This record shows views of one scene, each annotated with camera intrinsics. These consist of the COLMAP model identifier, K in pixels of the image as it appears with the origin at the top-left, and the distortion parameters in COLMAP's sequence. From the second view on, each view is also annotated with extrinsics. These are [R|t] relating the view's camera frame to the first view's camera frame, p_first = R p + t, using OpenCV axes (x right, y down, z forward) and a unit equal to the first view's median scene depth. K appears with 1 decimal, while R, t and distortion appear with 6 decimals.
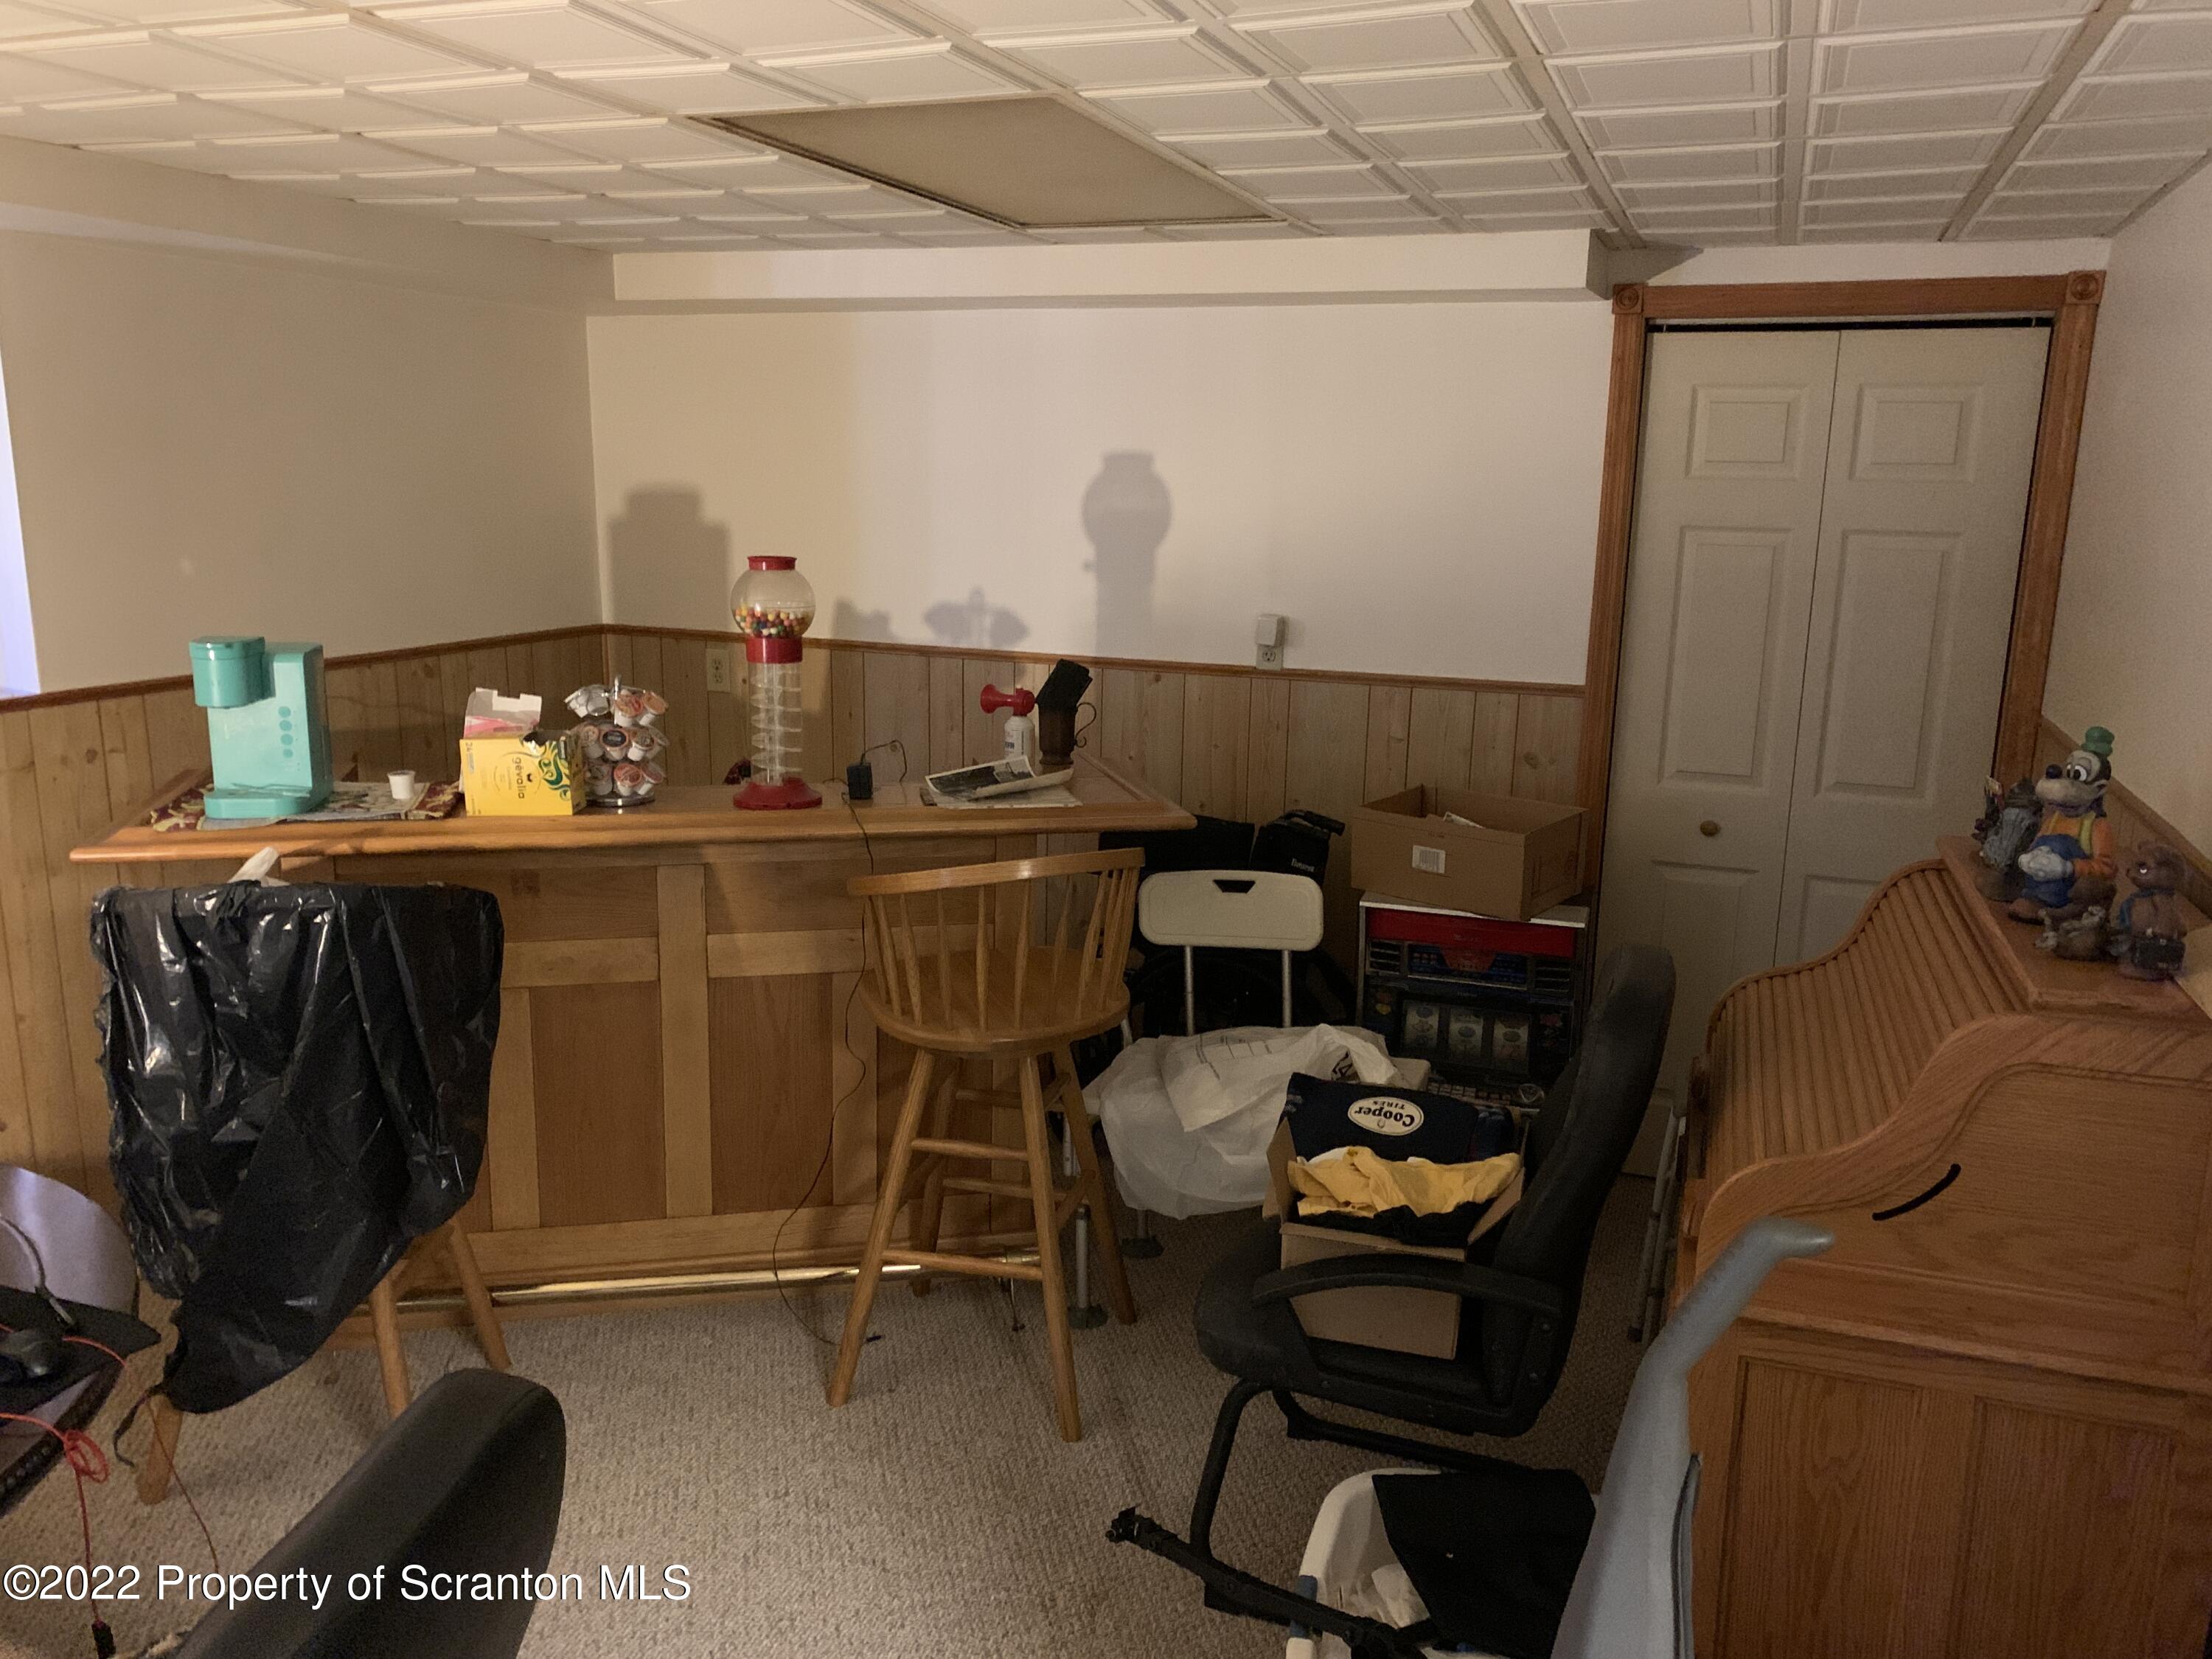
lens RADIAL K [[1689.9, 0, 1106.0], [0, 1689.9, 829.5], [0, 0, 1]] dist [0.114722, -0.242503]
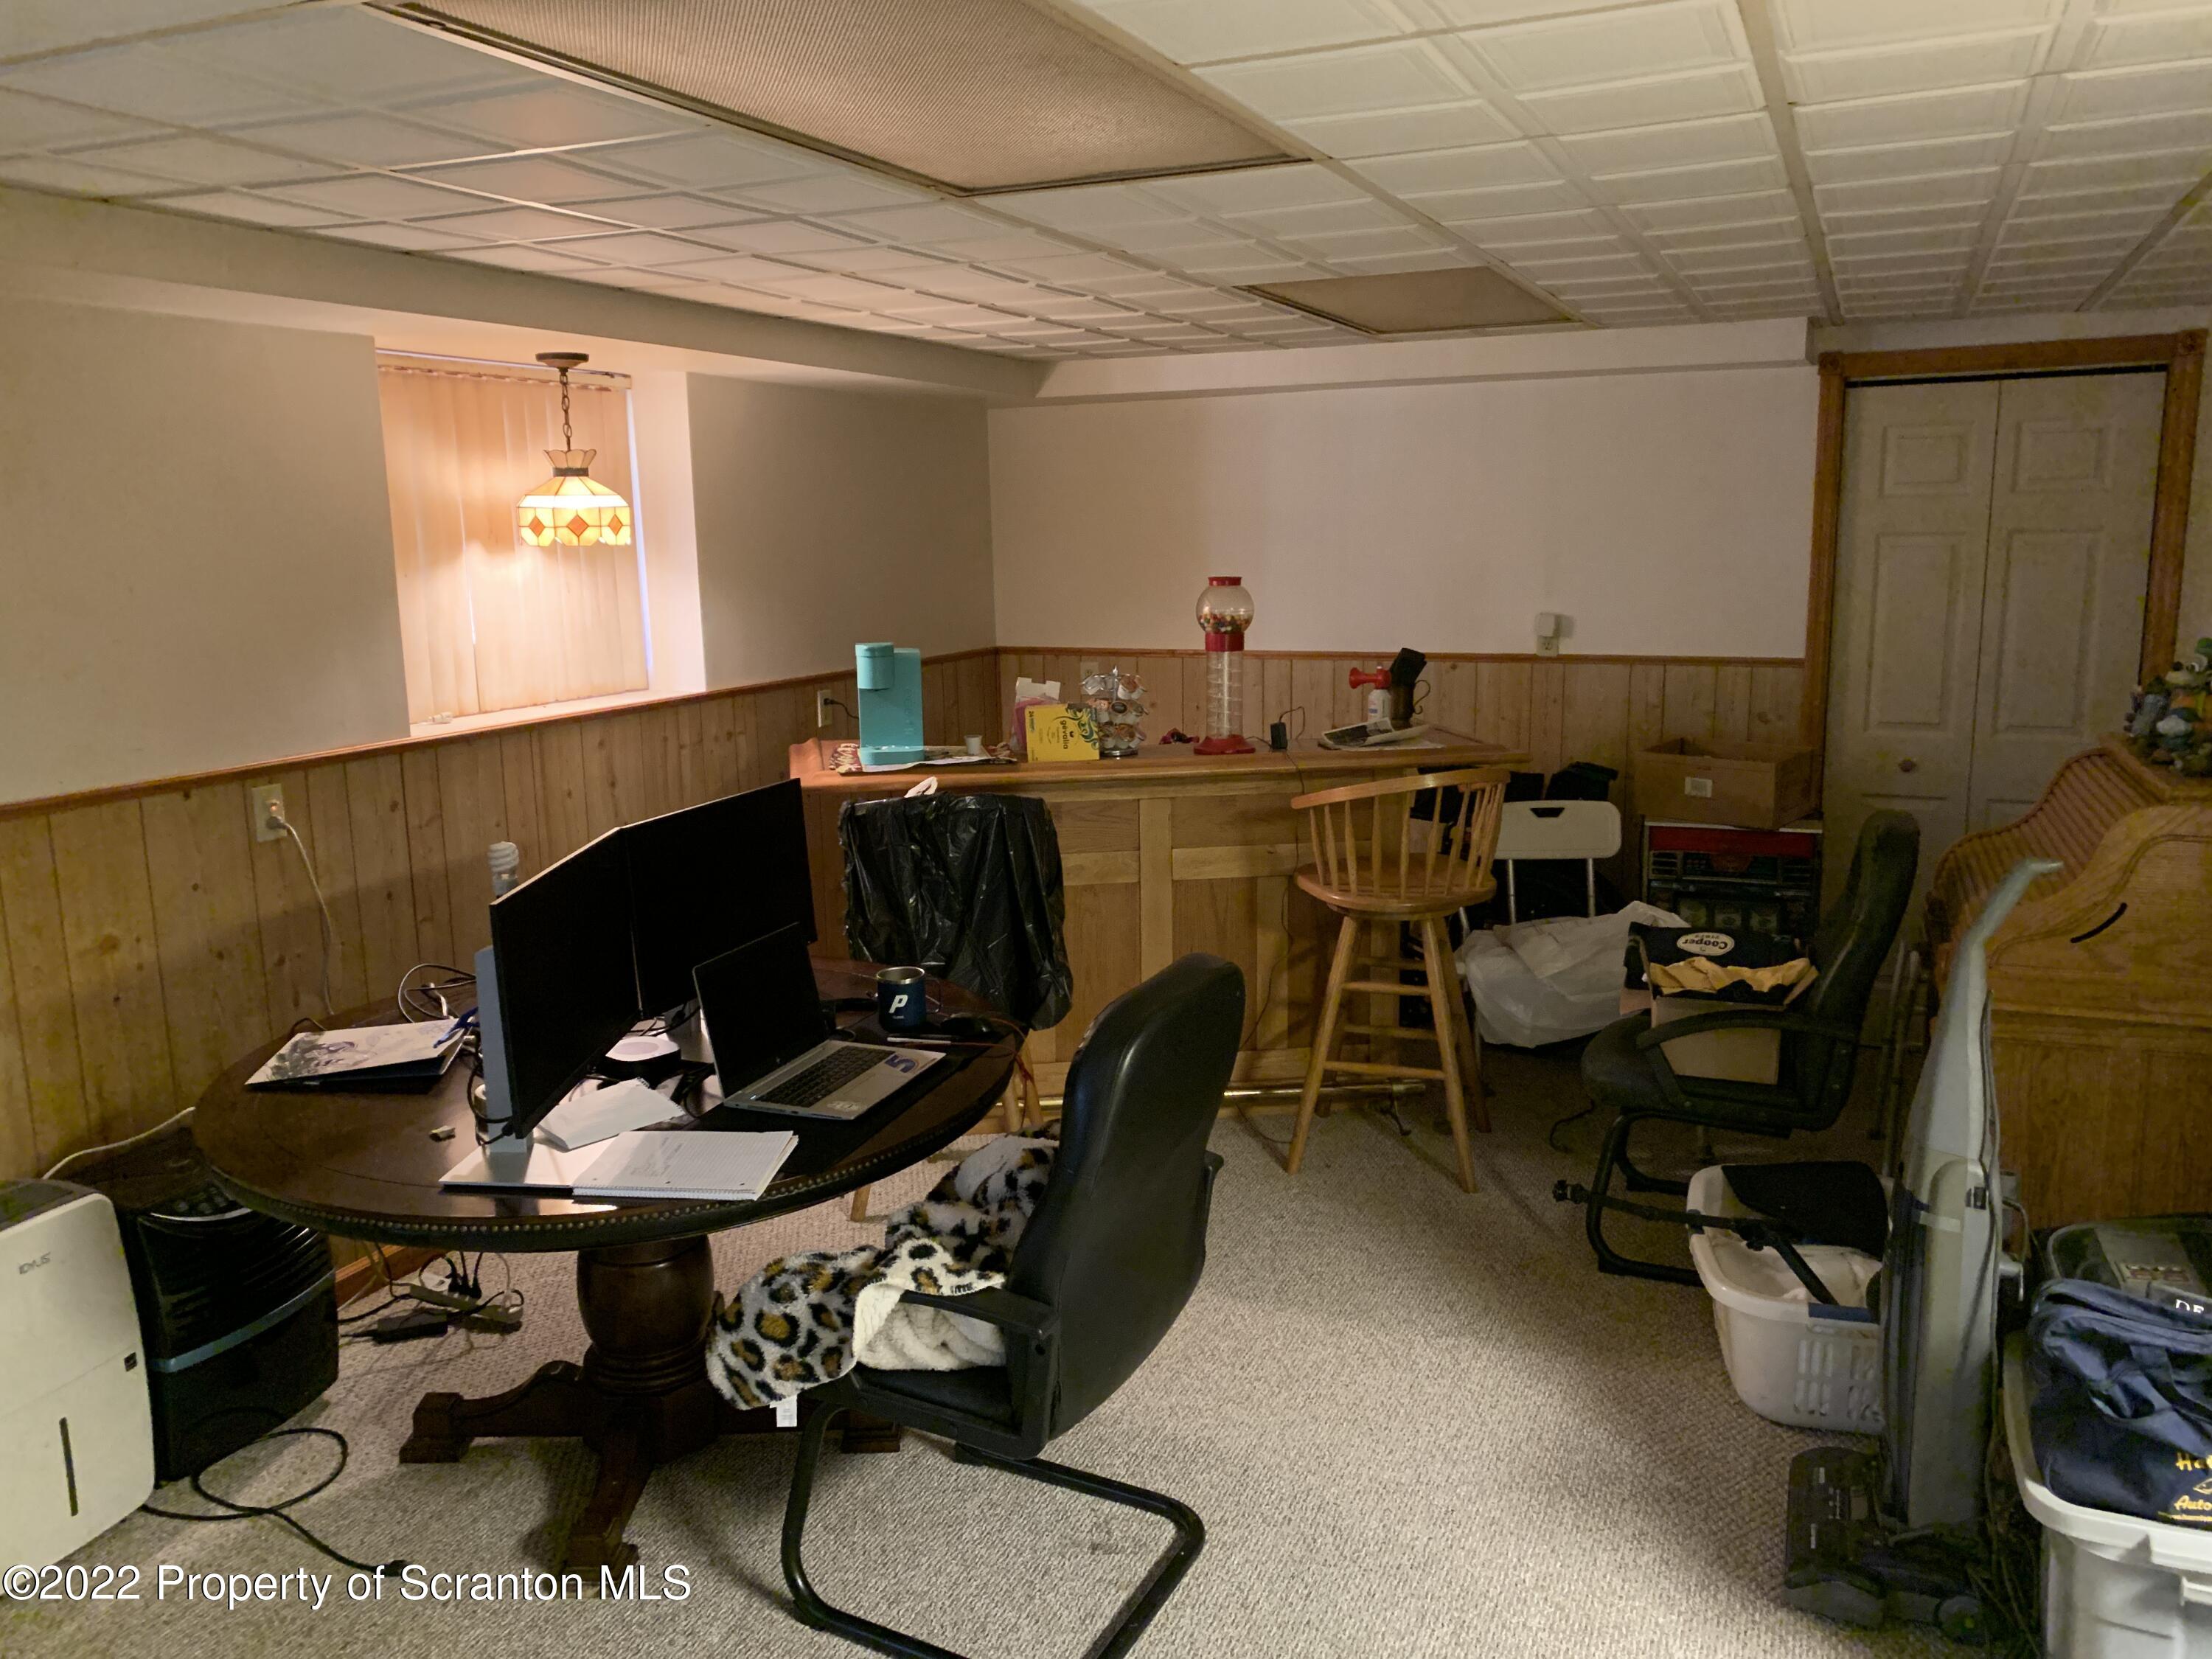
lens RADIAL K [[1679.0, 0, 1058.8], [0, 1679.0, 828.0], [0, 0, 1]] dist [-0.002852, -0.025485]
pose [[0.995517, -0.024999, -0.091220, -0.198947], [0.022142, 0.999236, -0.032199, 0.085558], [0.091955, 0.030035, 0.995310, -0.367814]]
